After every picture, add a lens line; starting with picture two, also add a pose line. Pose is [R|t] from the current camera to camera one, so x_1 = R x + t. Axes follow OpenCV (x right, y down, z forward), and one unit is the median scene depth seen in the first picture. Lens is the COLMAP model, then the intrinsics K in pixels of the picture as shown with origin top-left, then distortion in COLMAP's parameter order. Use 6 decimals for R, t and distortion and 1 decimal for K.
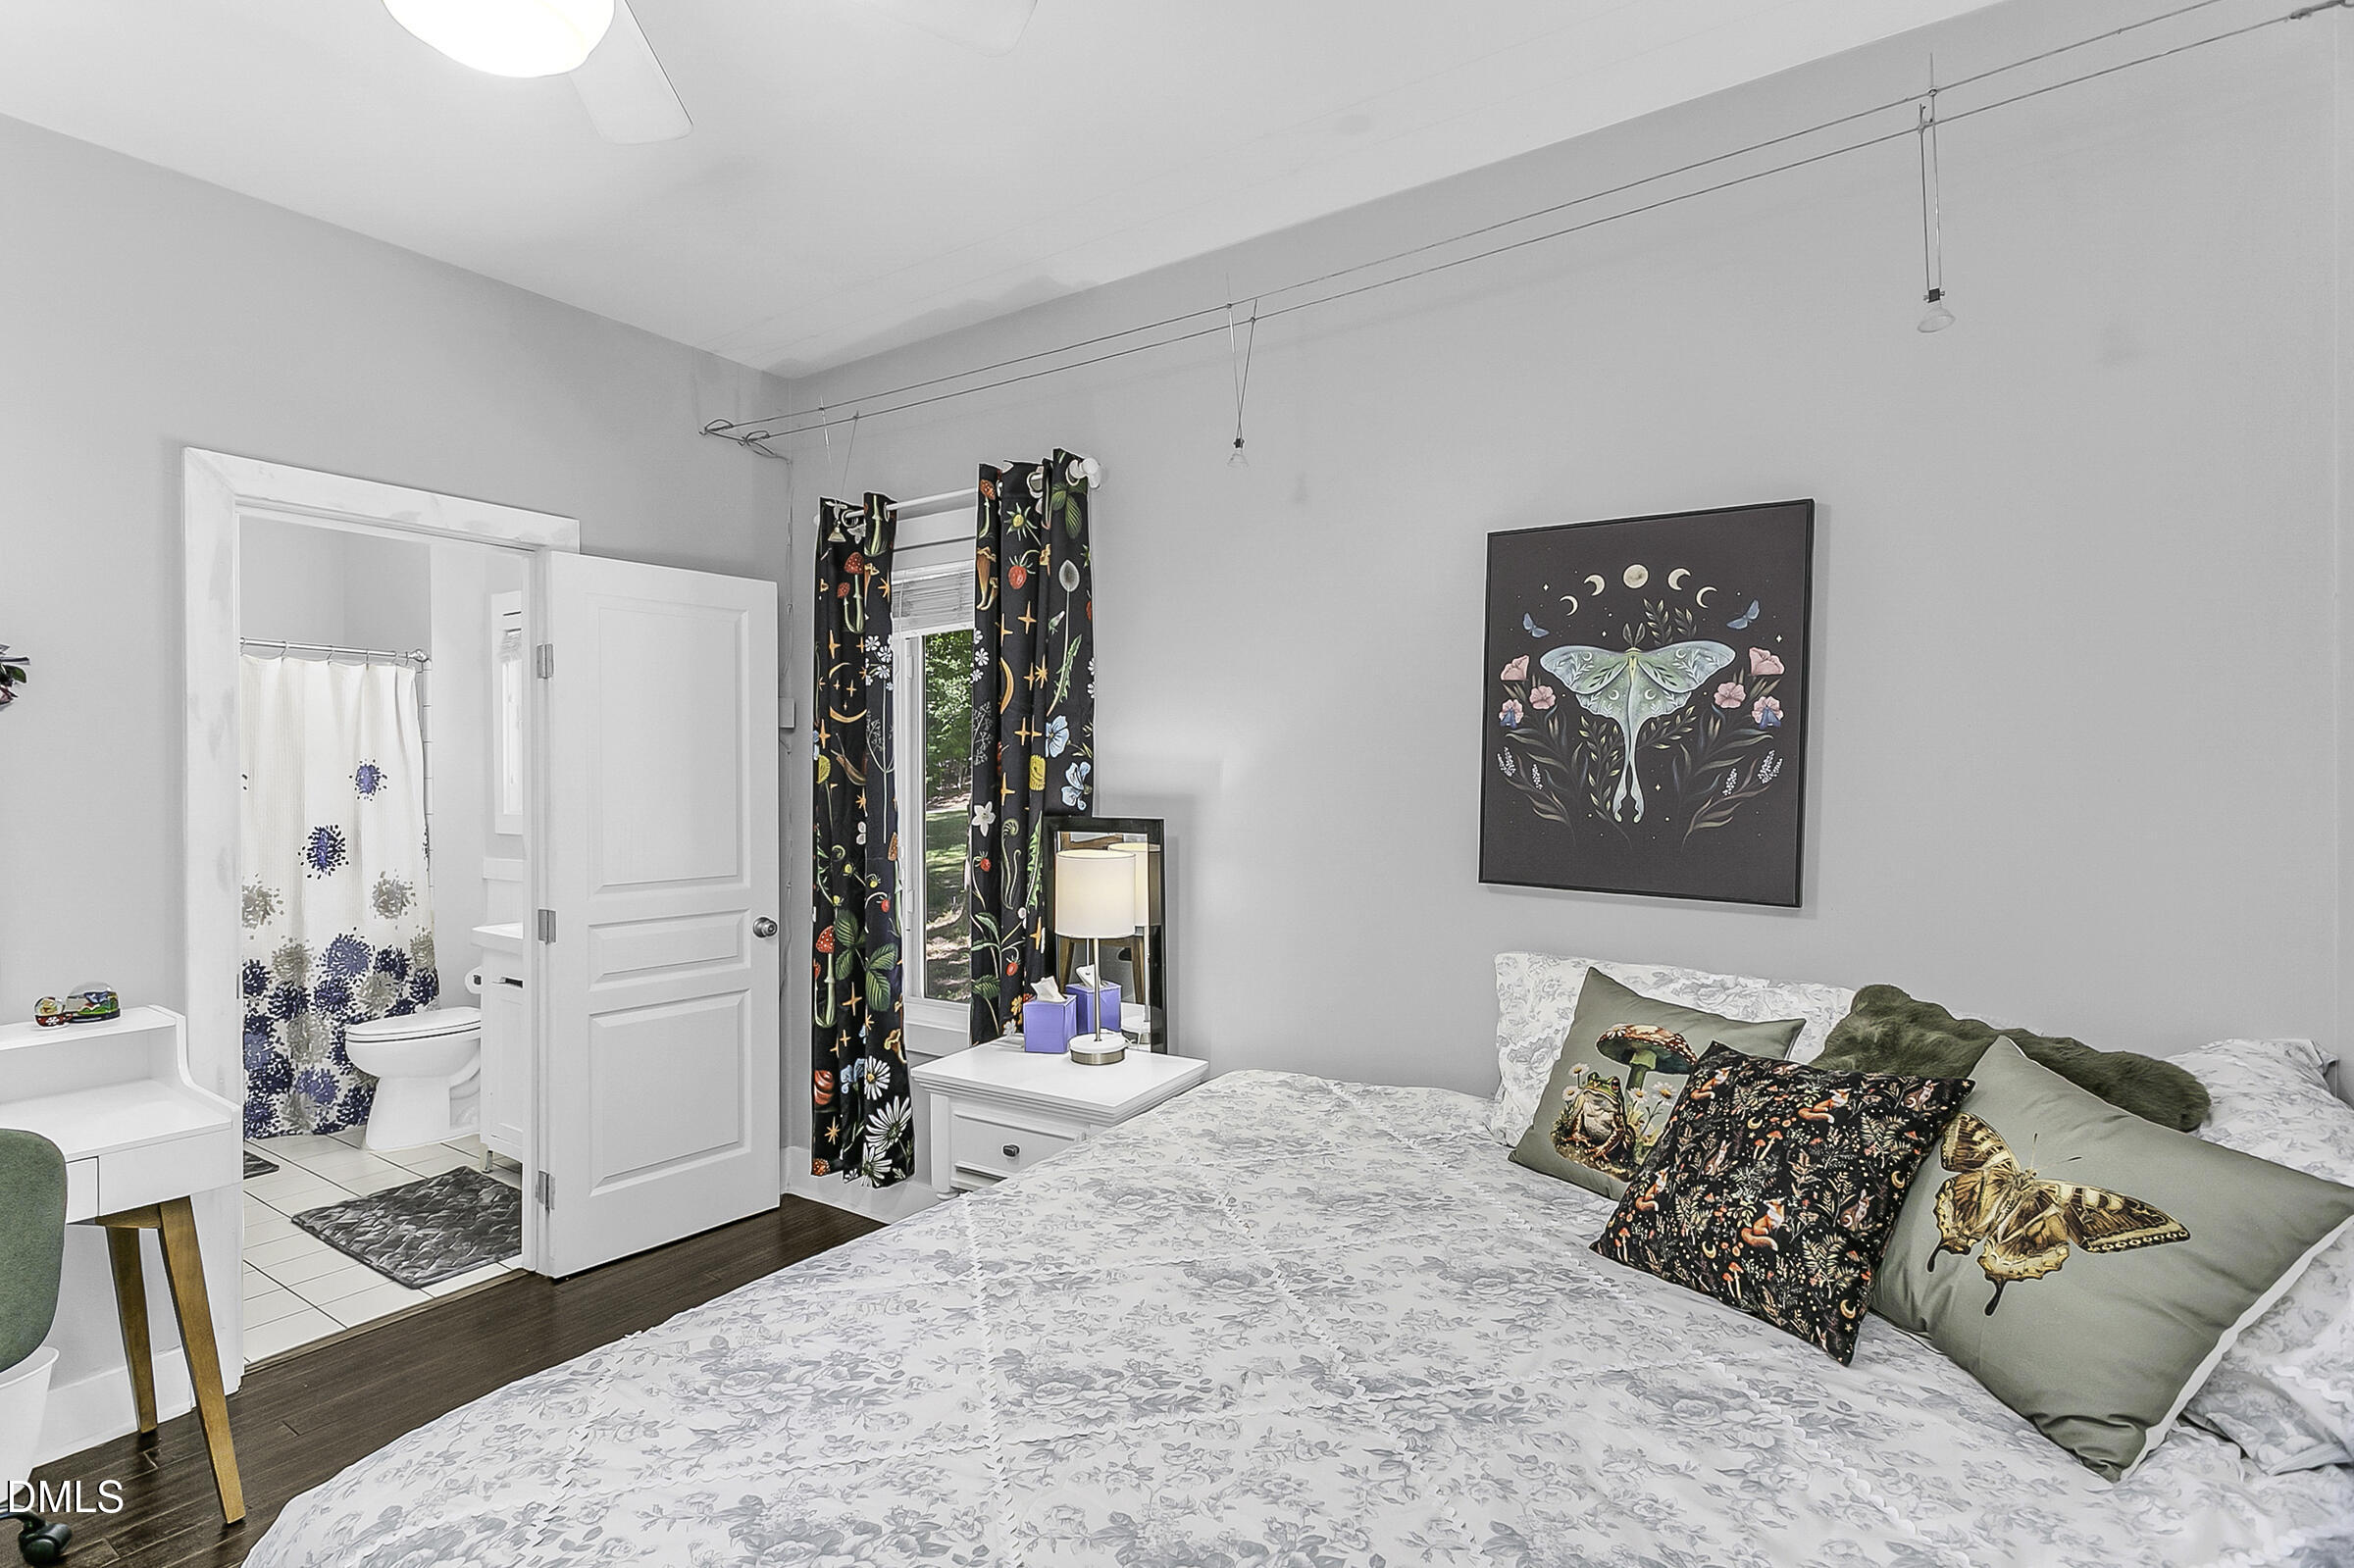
lens RADIAL K [[1130.0, 0, 1170.0], [0, 1130.0, 790.3], [0, 0, 1]] dist [0.009334, -0.000926]
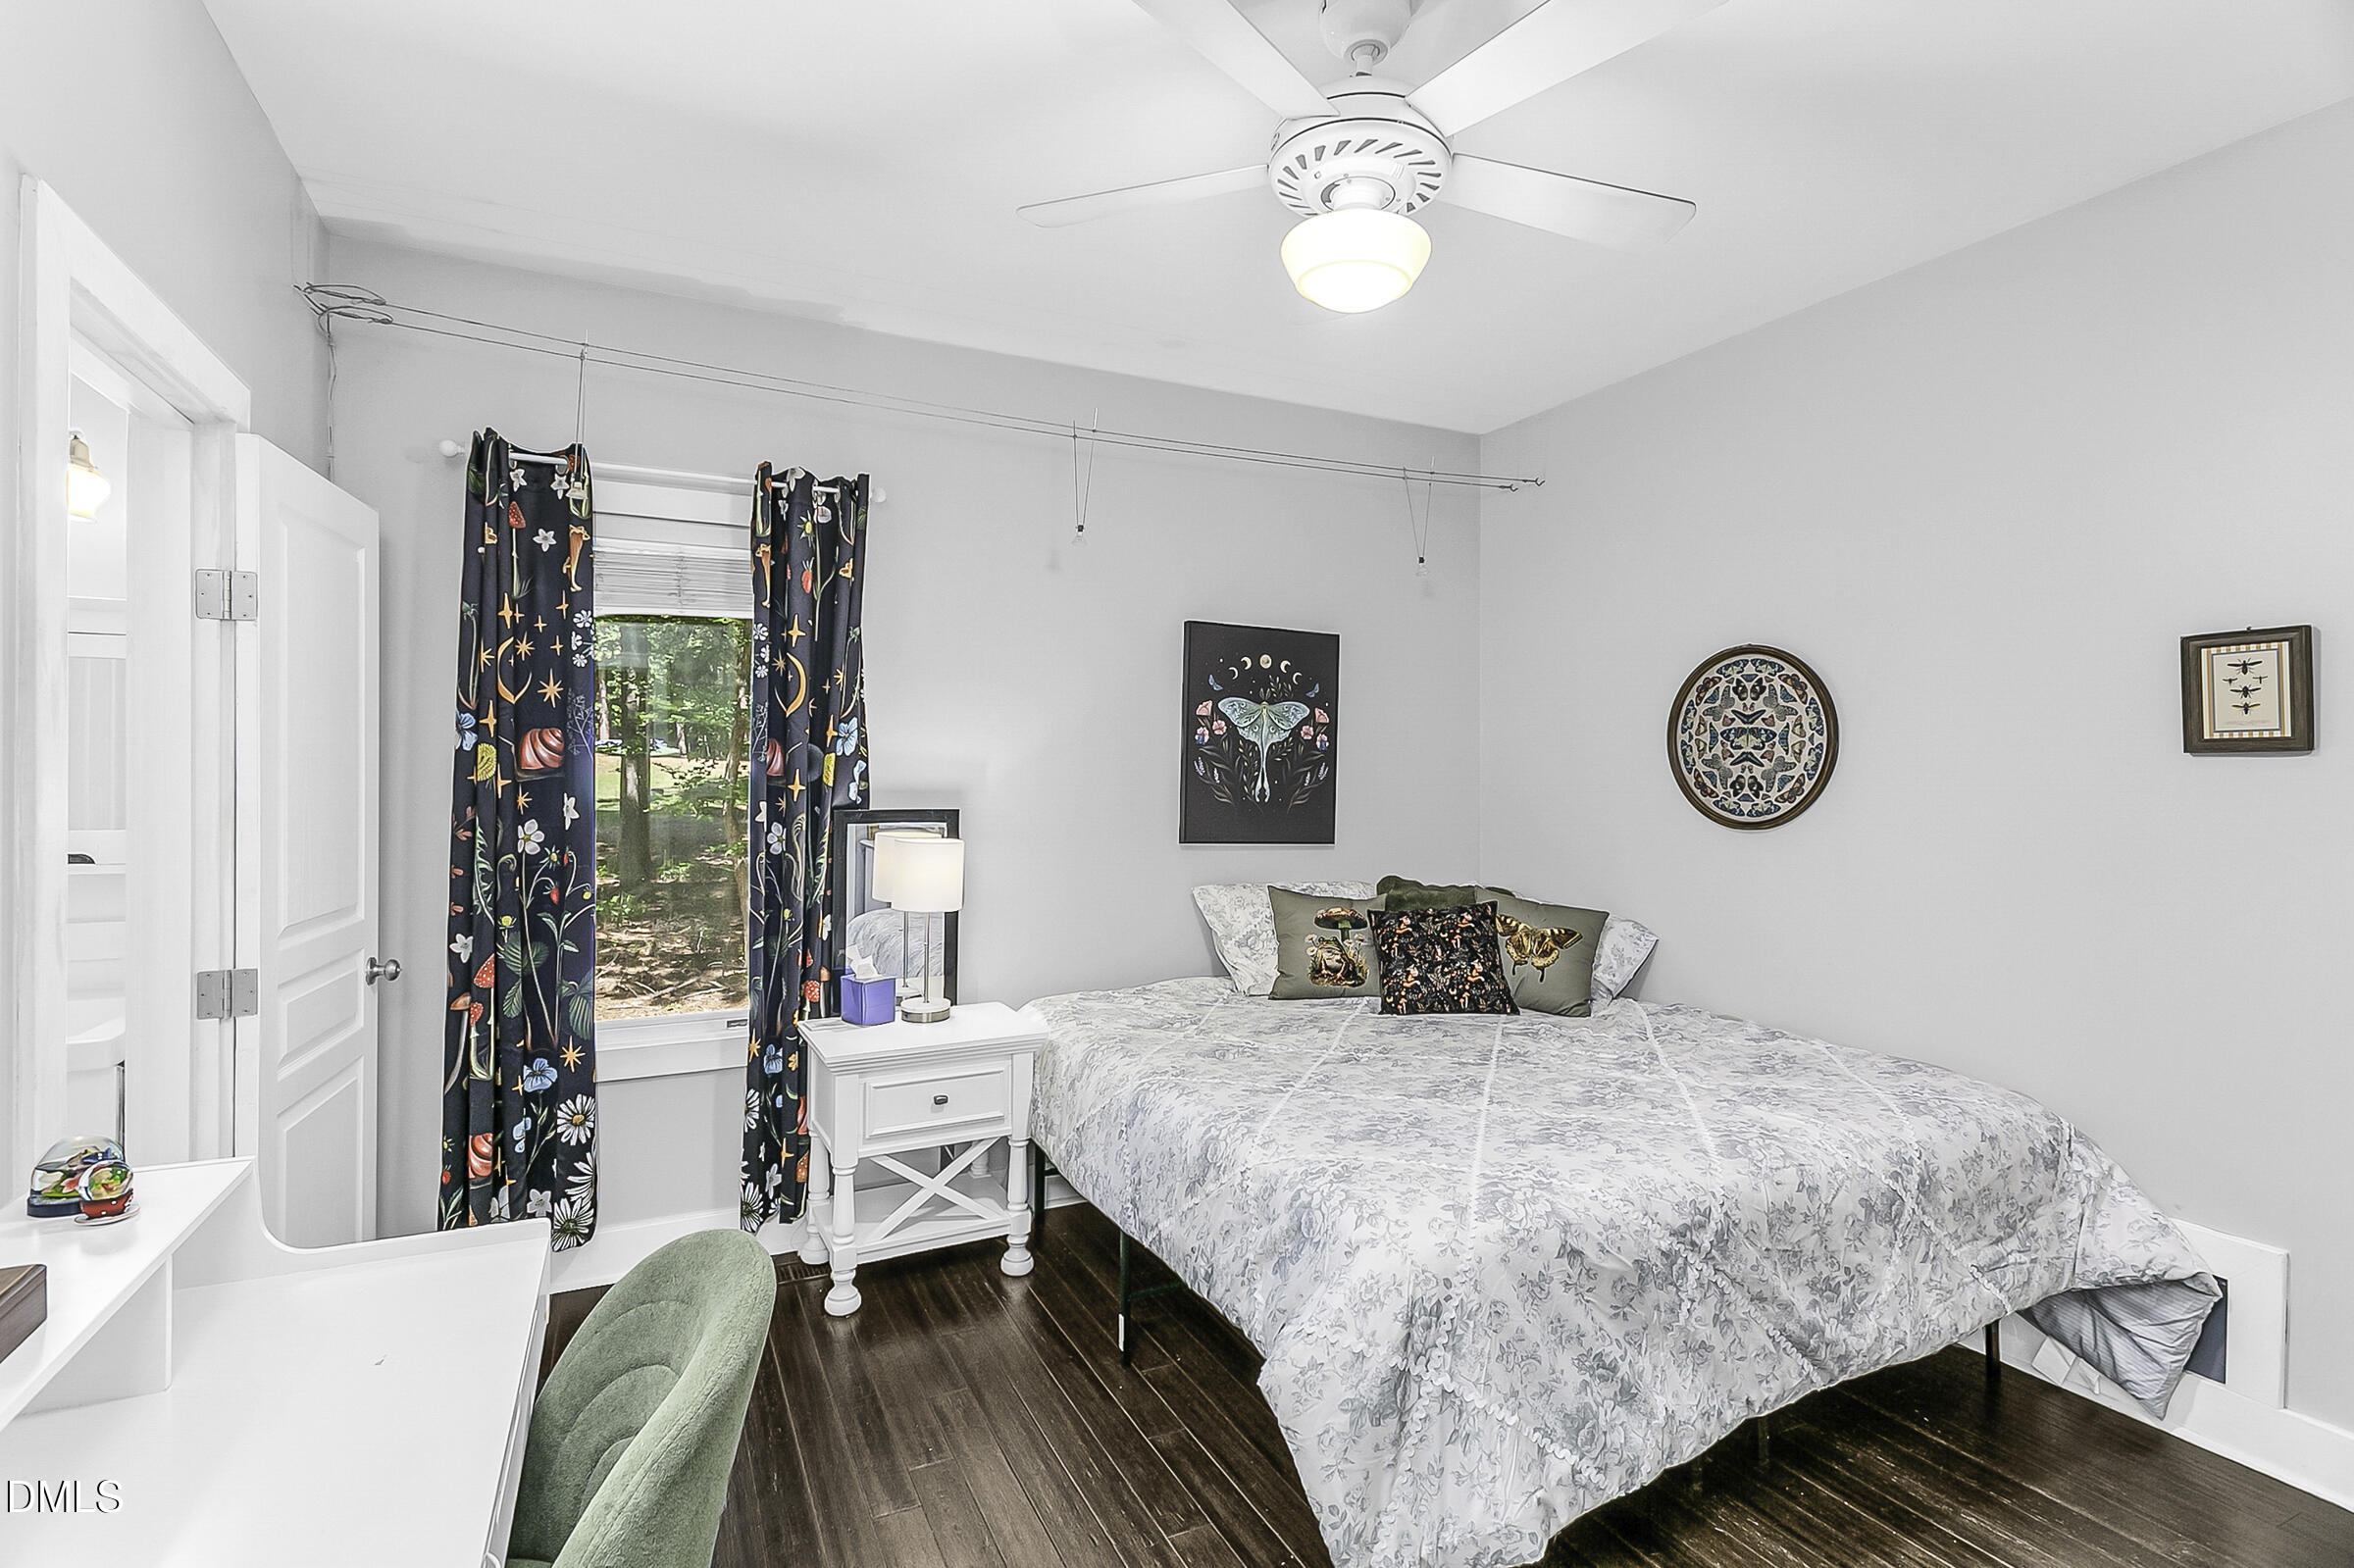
lens RADIAL K [[1130.0, 0, 1166.0], [0, 1130.0, 777.6], [0, 0, 1]] dist [0.009334, -0.000926]
pose [[0.499702, 0.002268, 0.866194, -1.174677], [0.003949, 0.999980, -0.004897, -0.001524], [-0.866188, 0.005868, 0.499683, 0.261868]]
